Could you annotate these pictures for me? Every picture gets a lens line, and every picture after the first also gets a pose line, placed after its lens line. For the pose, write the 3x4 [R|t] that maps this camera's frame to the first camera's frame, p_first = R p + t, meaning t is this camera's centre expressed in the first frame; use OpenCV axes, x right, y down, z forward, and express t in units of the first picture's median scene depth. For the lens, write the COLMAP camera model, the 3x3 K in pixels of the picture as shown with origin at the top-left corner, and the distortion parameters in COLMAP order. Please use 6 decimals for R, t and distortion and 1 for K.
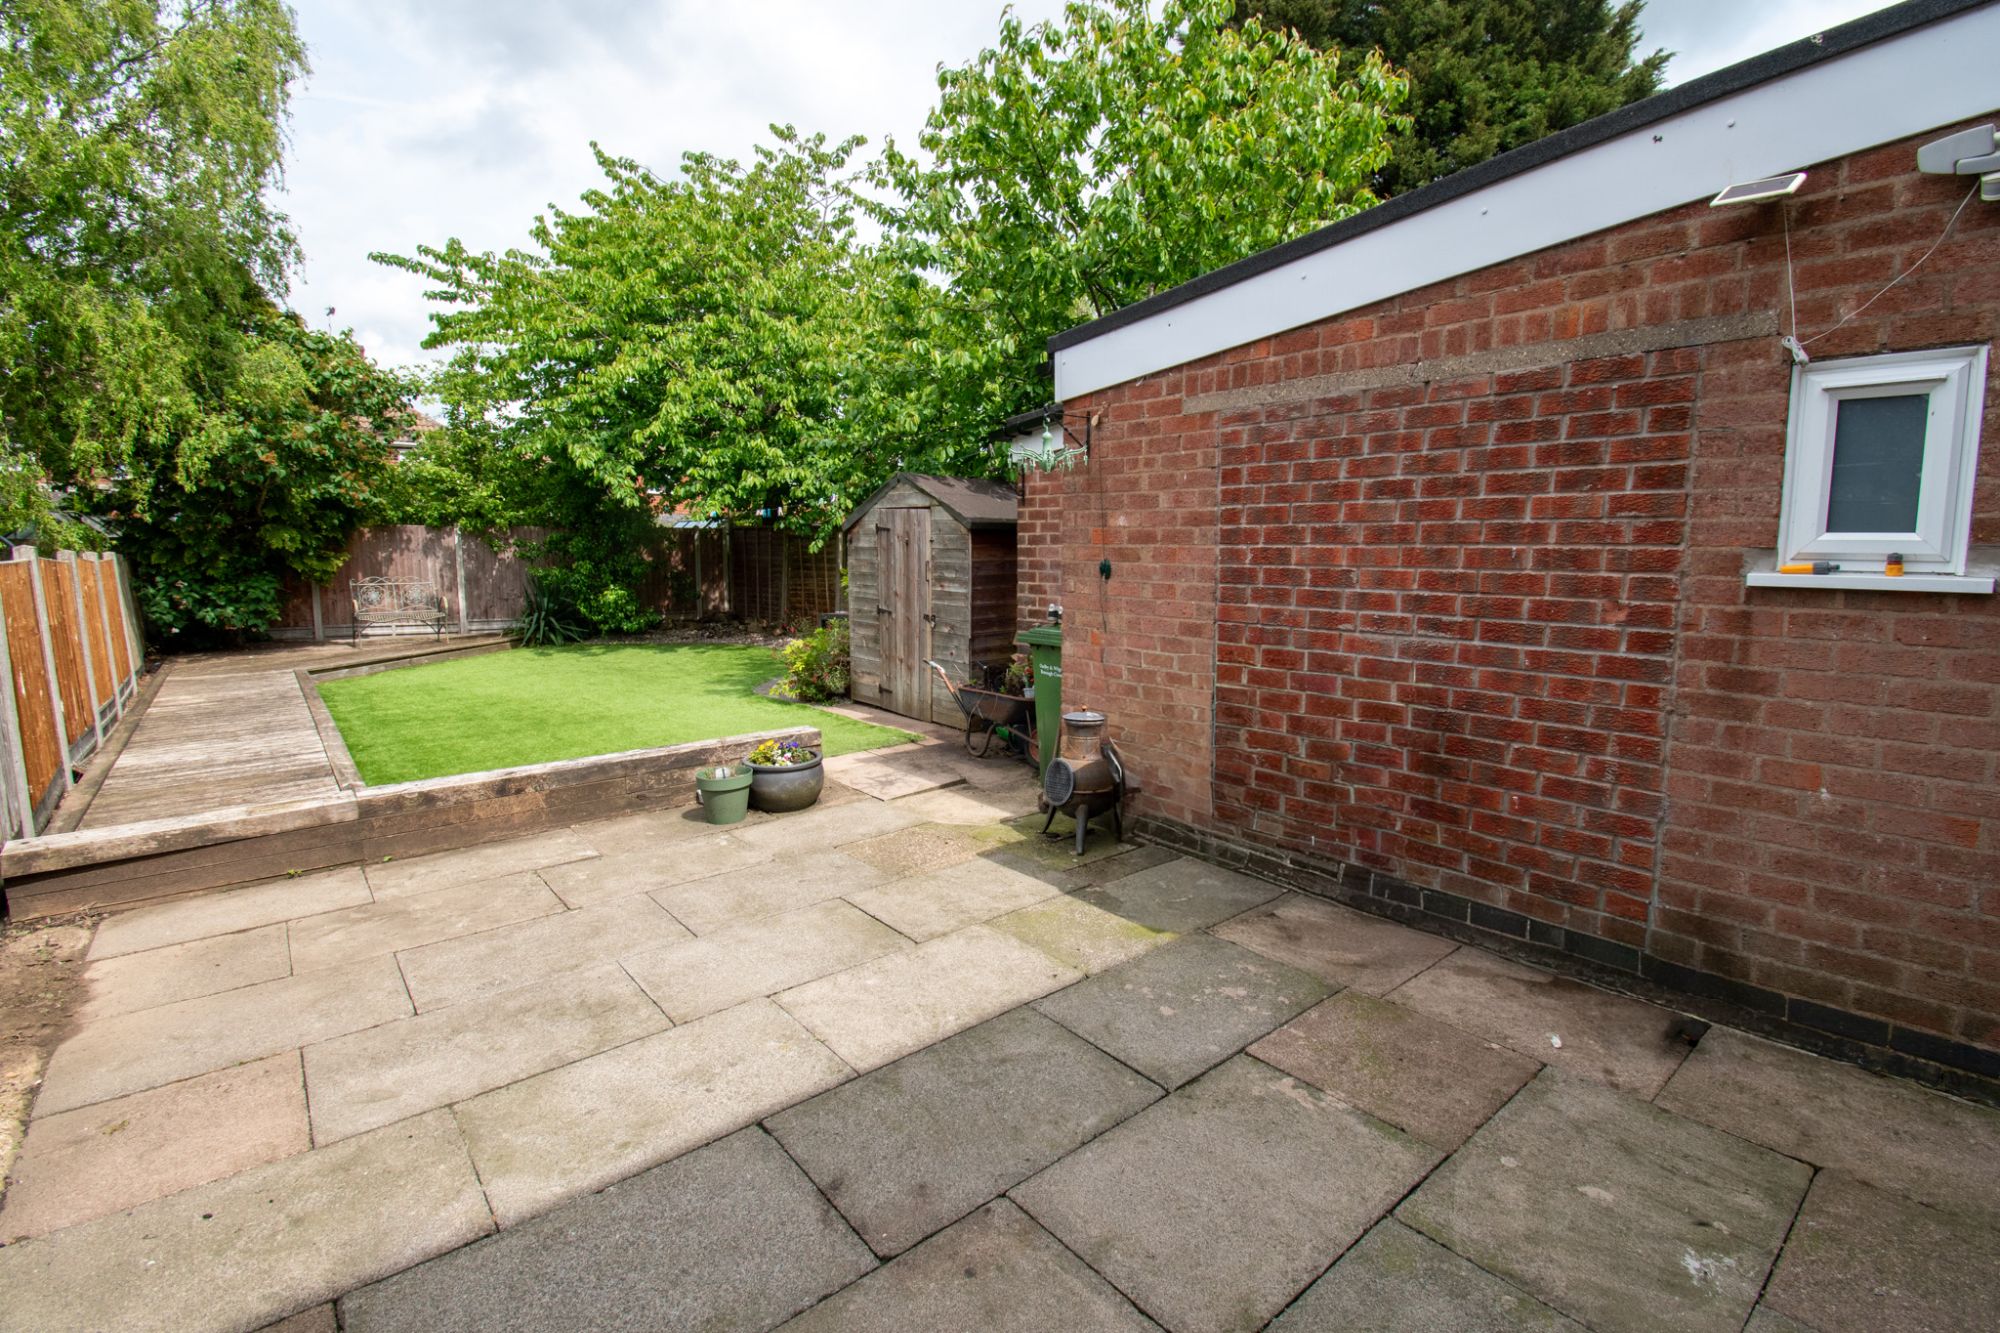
lens RADIAL K [[908.8, 0, 1021.0], [0, 908.8, 660.7], [0, 0, 1]] dist [0.016830, -0.025273]
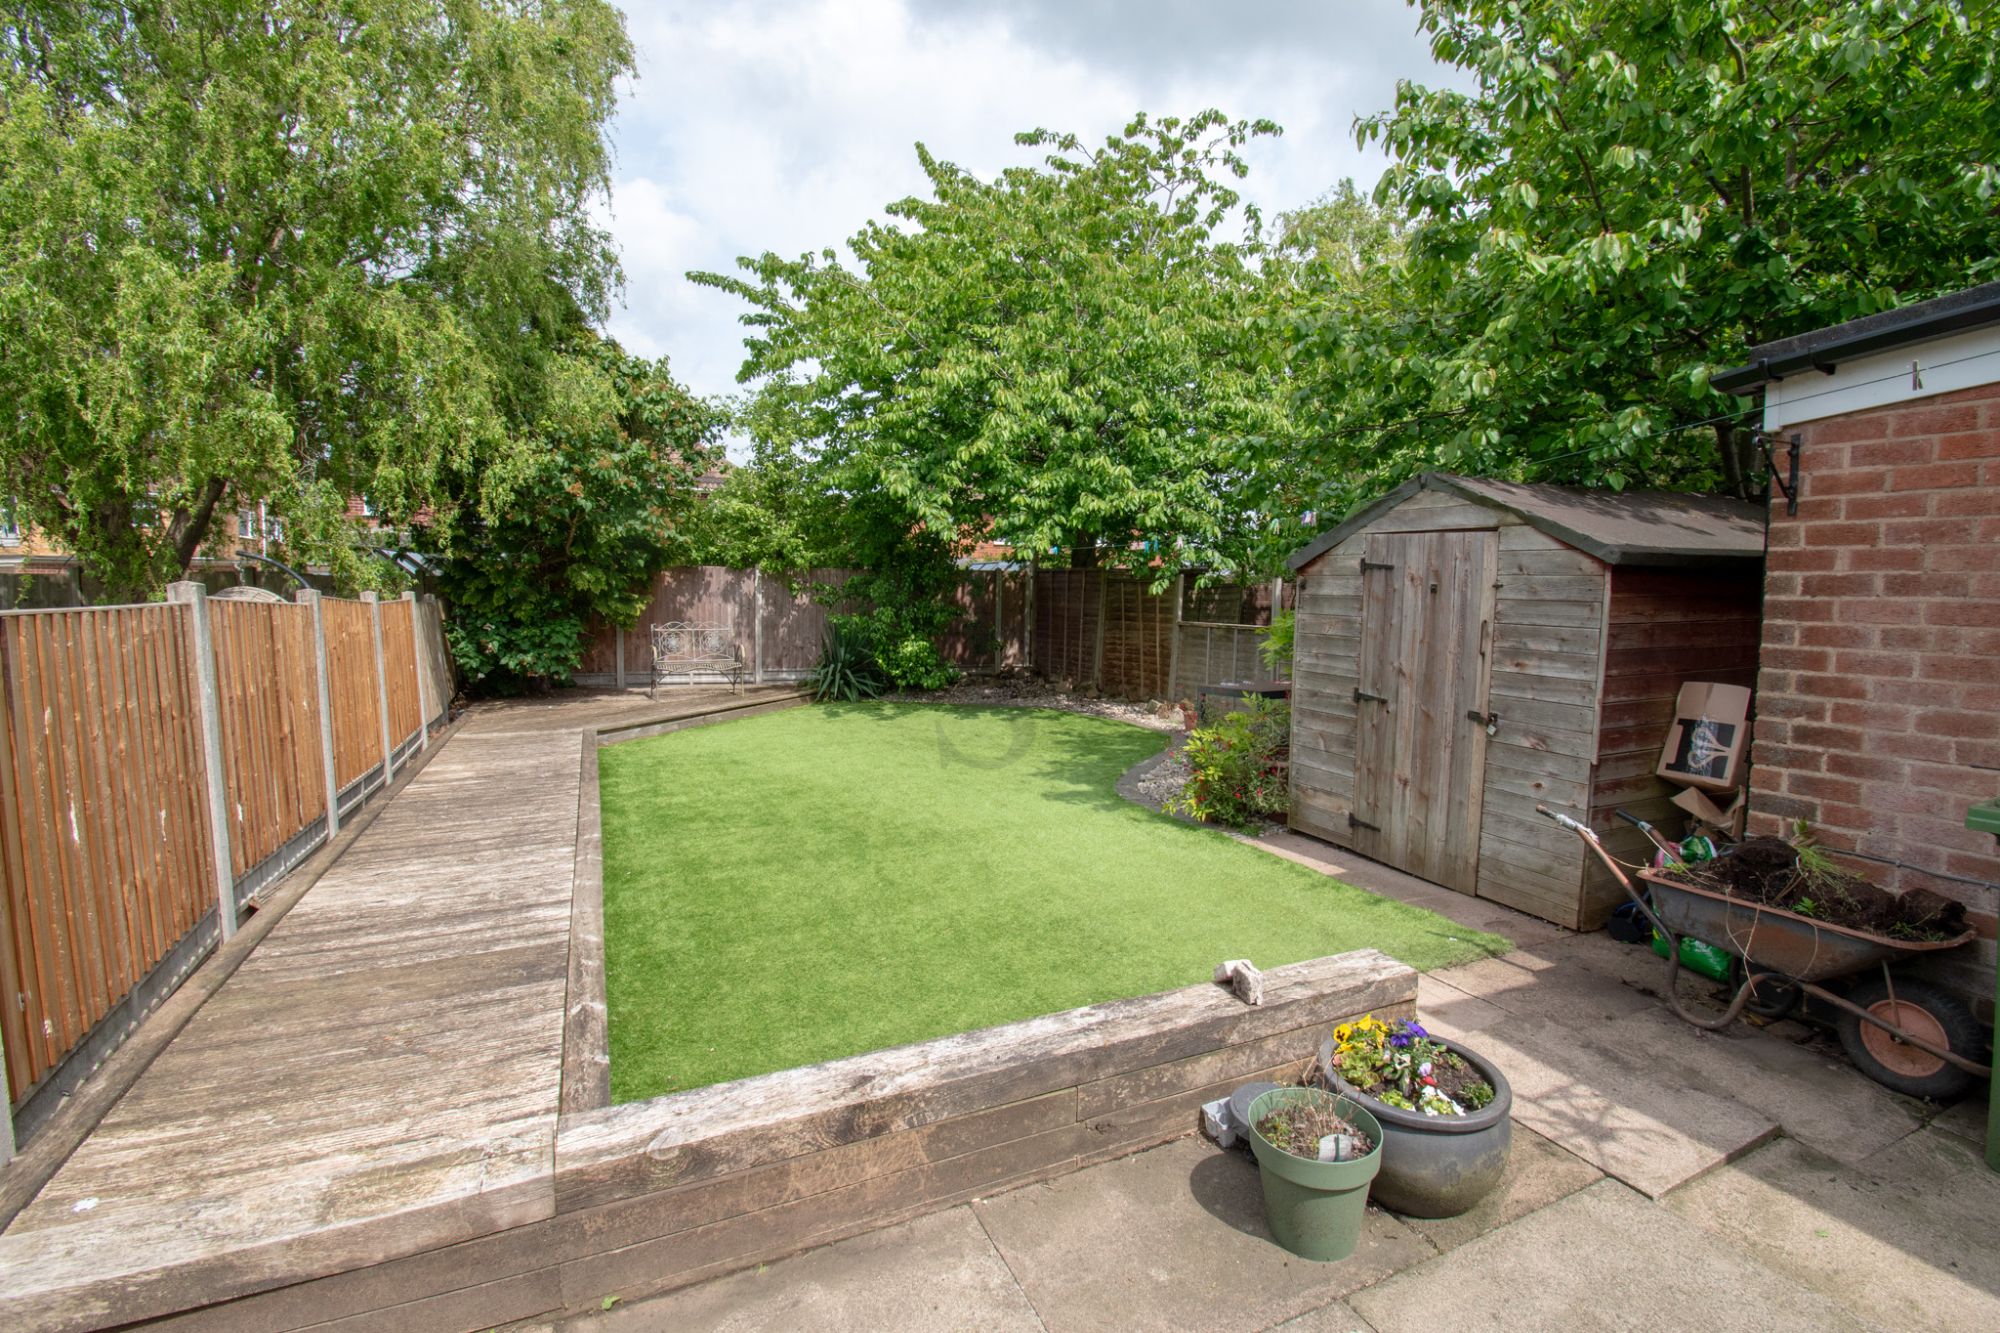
lens RADIAL K [[908.8, 0, 1021.0], [0, 908.8, 660.7], [0, 0, 1]] dist [0.016830, -0.025273]
pose [[0.965428, 0.027281, -0.259237, -0.151759], [-0.040092, 0.998215, -0.044259, -0.029589], [0.257567, 0.053122, 0.964799, 0.232607]]
